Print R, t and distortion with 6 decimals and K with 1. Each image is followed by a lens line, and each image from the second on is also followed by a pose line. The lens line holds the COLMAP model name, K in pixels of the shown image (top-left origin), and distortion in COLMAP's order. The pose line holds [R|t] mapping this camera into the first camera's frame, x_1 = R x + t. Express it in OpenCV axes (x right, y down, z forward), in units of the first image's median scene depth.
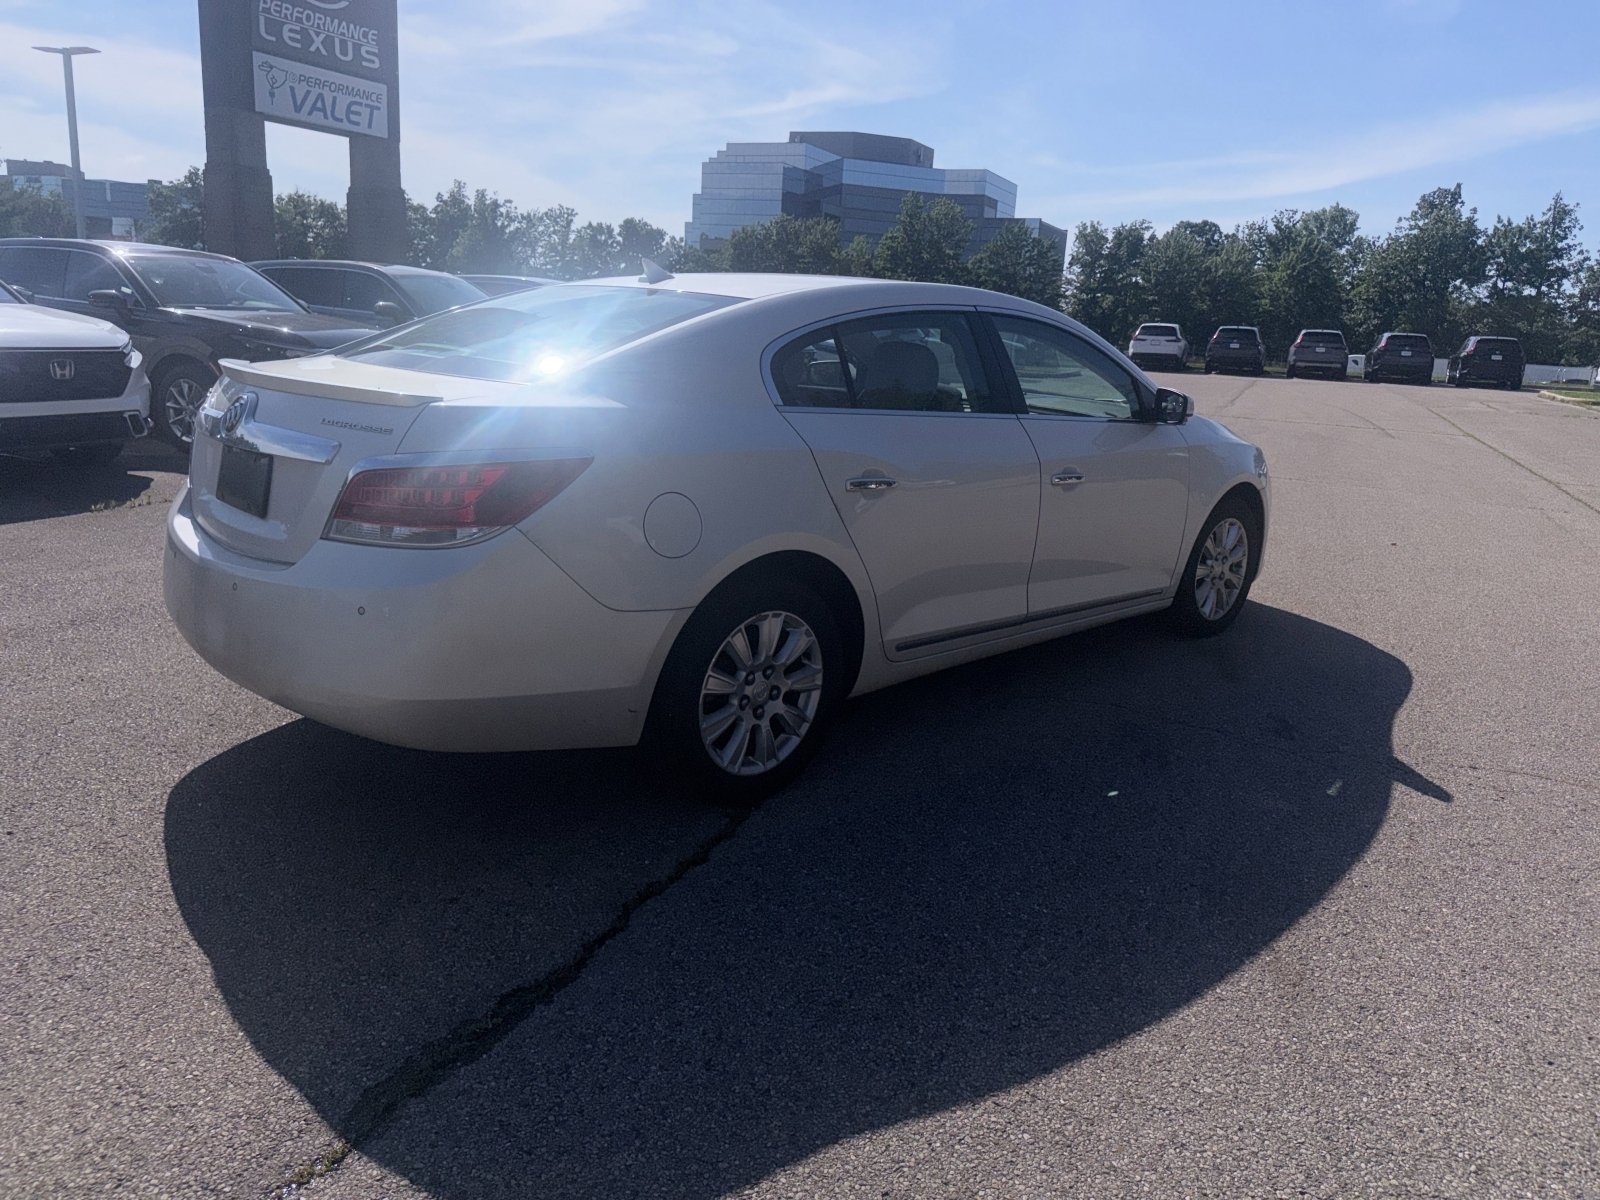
lens RADIAL K [[1117.7, 0, 834.8], [0, 1117.7, 571.7], [0, 0, 1]] dist [0.022852, -0.024599]
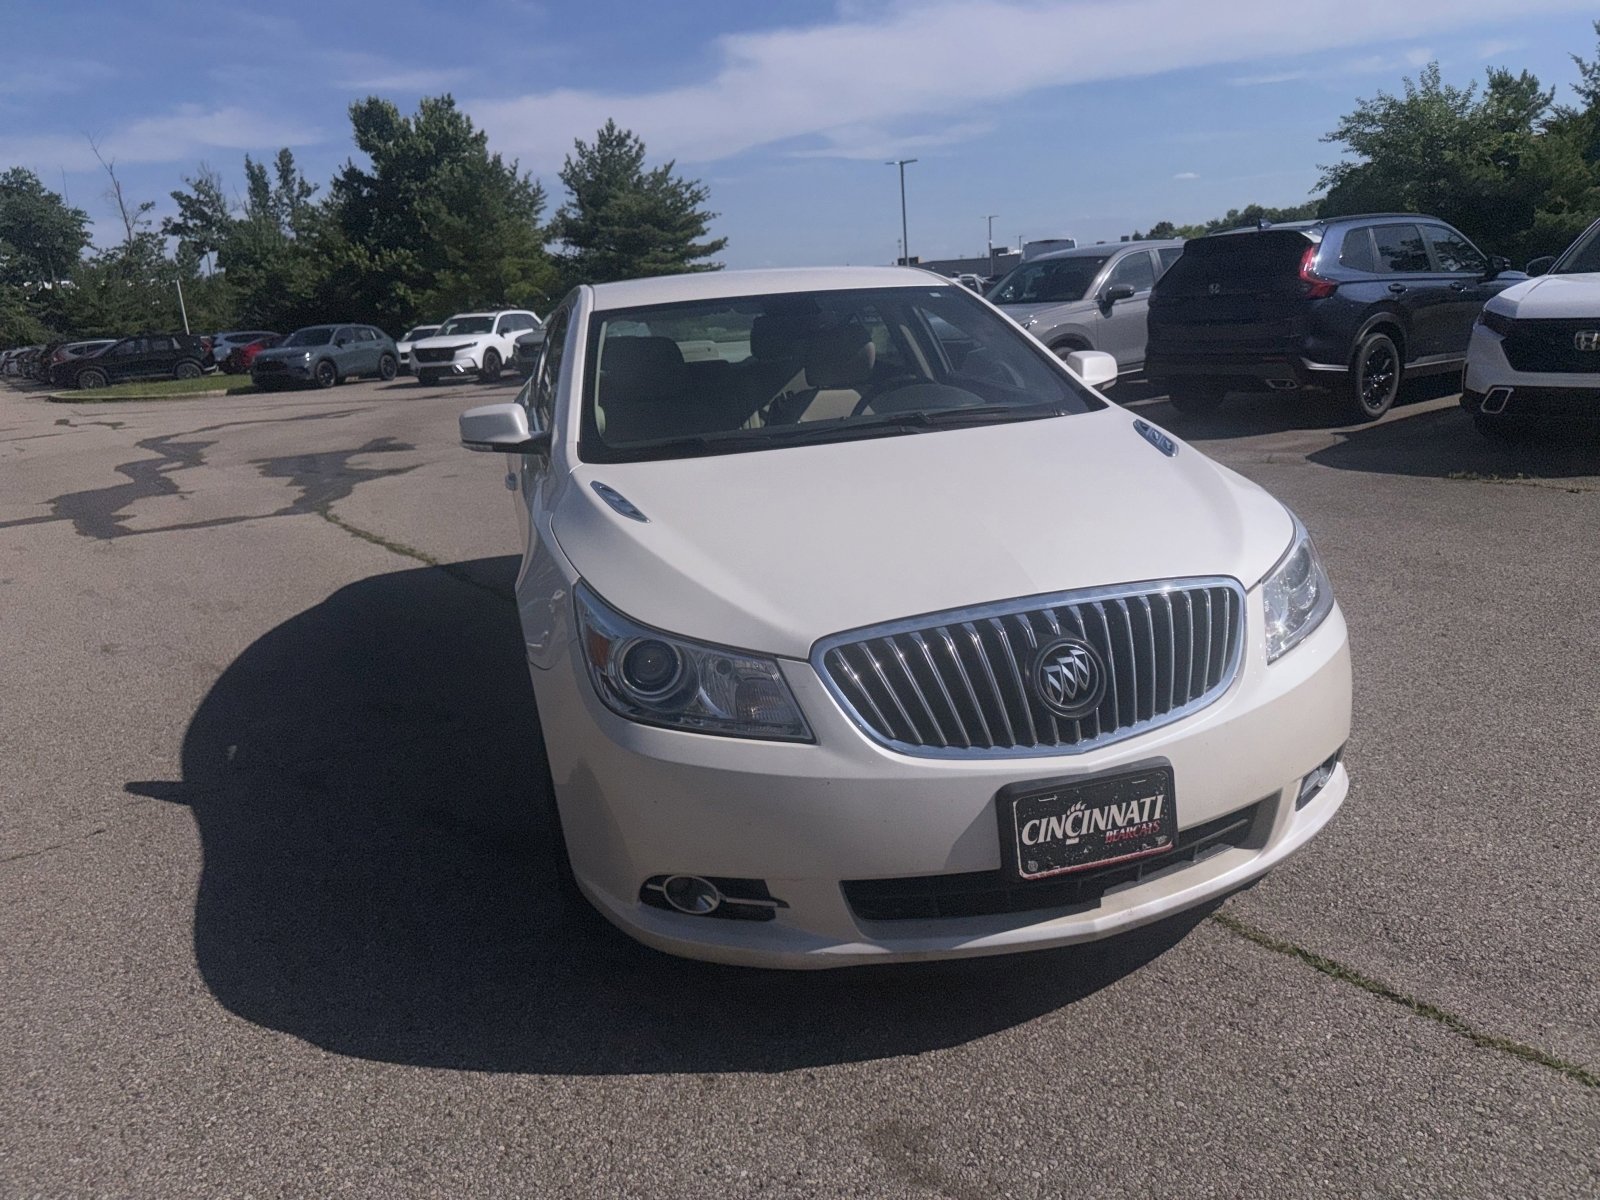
lens RADIAL K [[1149.2, 0, 801.0], [0, 1149.2, 596.7], [0, 0, 1]] dist [-0.005205, -0.002981]
pose [[-0.531651, 0.199268, -0.823189, 0.093717], [-0.132705, 0.940326, 0.313330, -0.034704], [0.836503, 0.275823, -0.473482, 0.175505]]
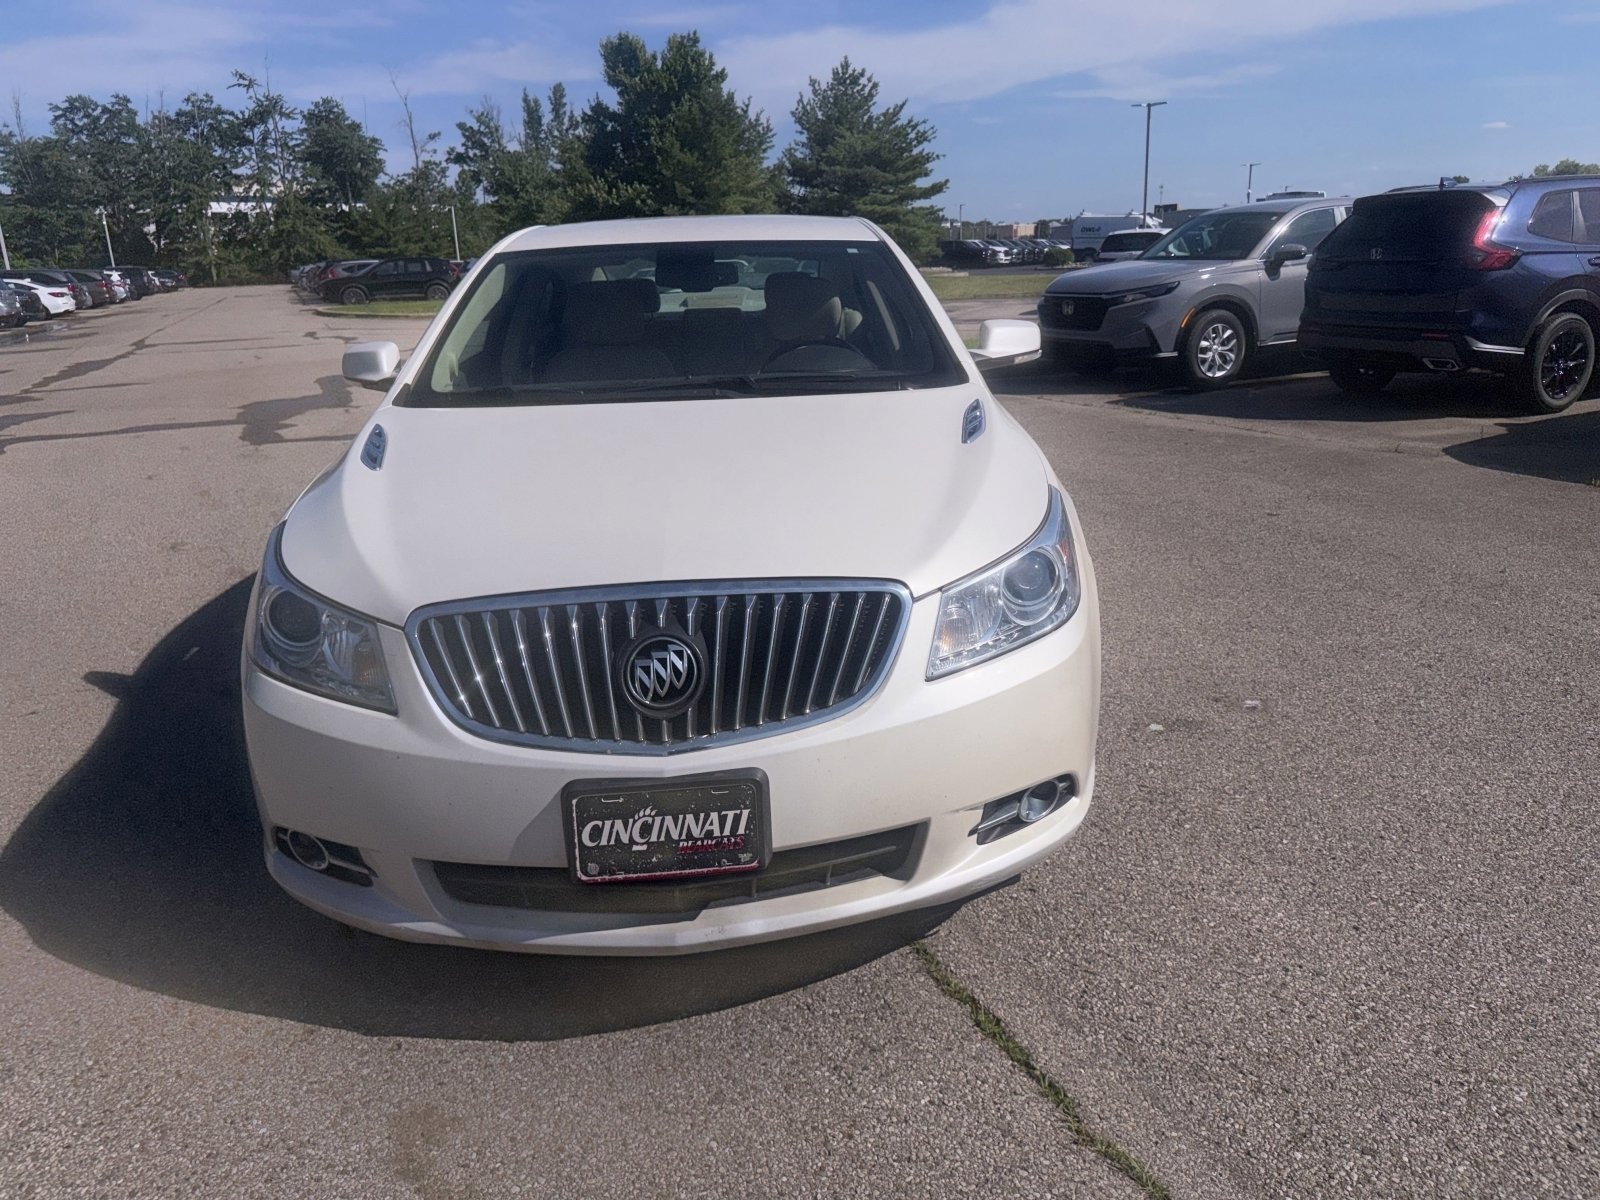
lens RADIAL K [[1143.9, 0, 799.5], [0, 1143.9, 584.4], [0, 0, 1]] dist [0.009708, -0.020821]
pose [[-0.694908, 0.171529, -0.698341, 0.074191], [-0.150962, 0.914695, 0.374890, -0.038958], [0.703074, 0.365937, -0.609735, 0.194095]]
